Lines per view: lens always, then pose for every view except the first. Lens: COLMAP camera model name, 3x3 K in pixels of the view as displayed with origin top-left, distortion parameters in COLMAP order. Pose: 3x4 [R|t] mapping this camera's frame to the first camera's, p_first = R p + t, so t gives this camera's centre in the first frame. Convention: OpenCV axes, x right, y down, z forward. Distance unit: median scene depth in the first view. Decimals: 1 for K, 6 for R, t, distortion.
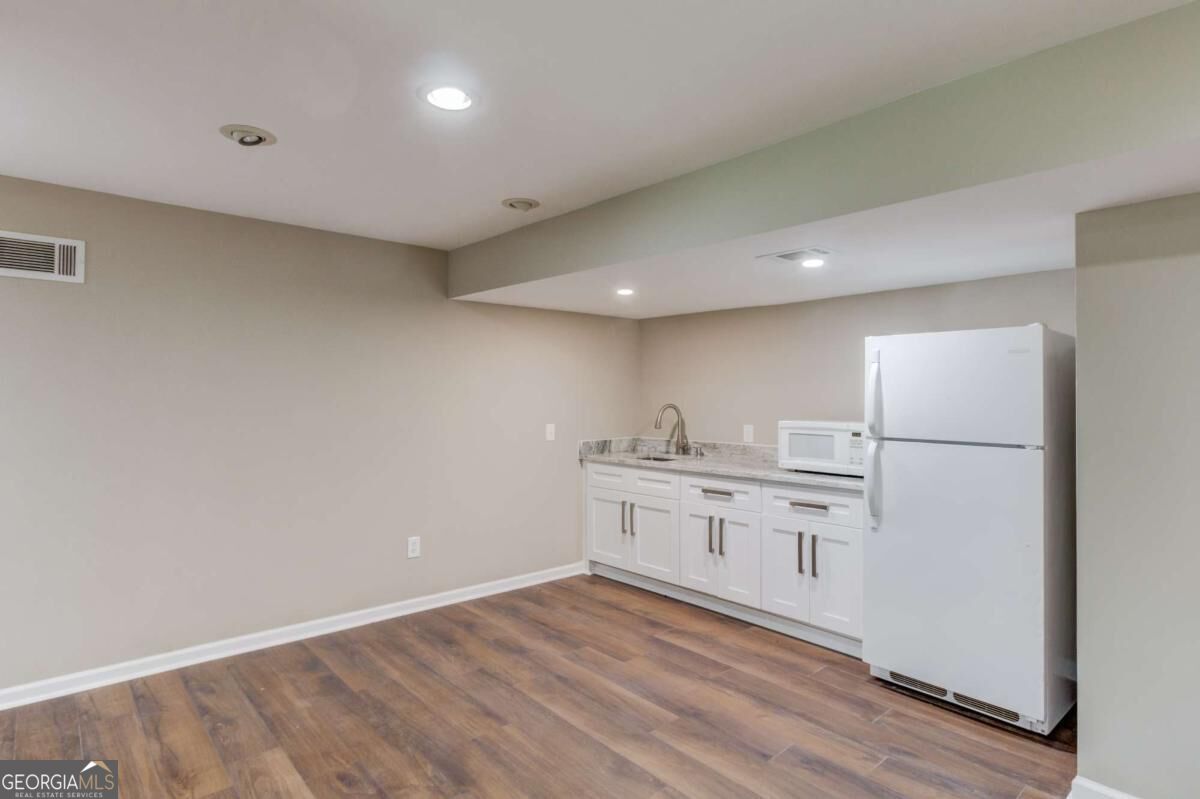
lens RADIAL K [[632.5, 0, 600.0], [0, 632.5, 399.5], [0, 0, 1]] dist [0.002258, 0.000237]
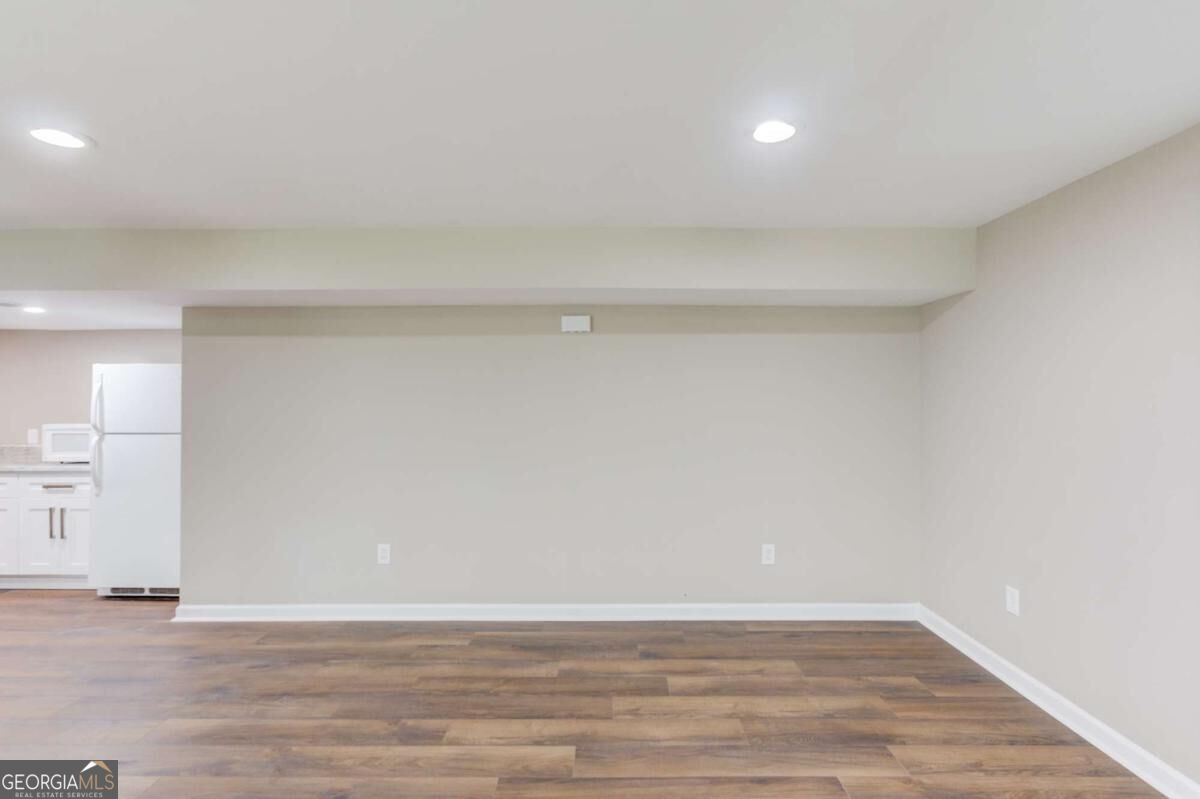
lens RADIAL K [[574.4, 0, 599.9], [0, 574.4, 404.1], [0, 0, 1]] dist [0.004503, 0.000334]
pose [[0.679579, -0.011579, 0.733511, 0.210672], [0.011099, 0.999923, 0.005503, -0.001132], [-0.733519, 0.004401, 0.679655, -0.655751]]
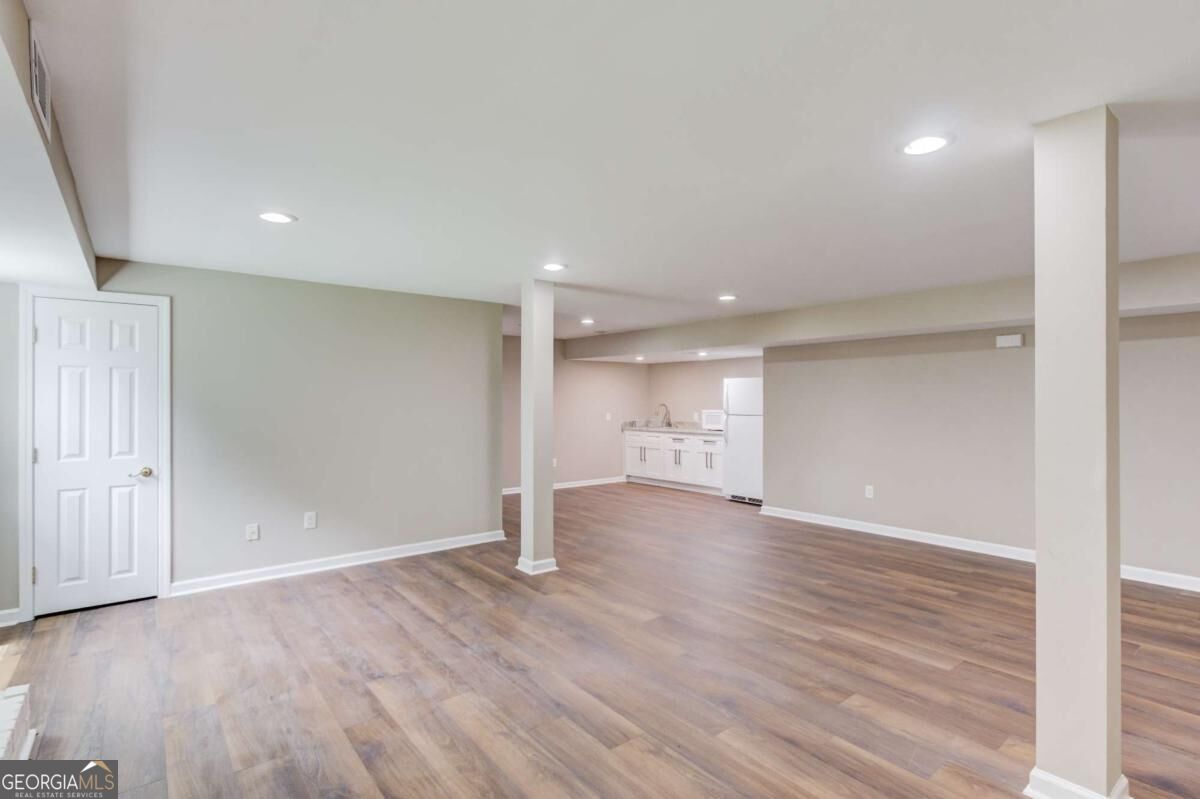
lens RADIAL K [[574.4, 0, 599.9], [0, 574.4, 404.1], [0, 0, 1]] dist [0.004503, 0.000334]
pose [[0.998016, -0.009261, -0.062279, 0.024597], [0.009353, 0.999956, 0.001189, 0.004320], [0.062265, -0.001769, 0.998058, -1.384385]]
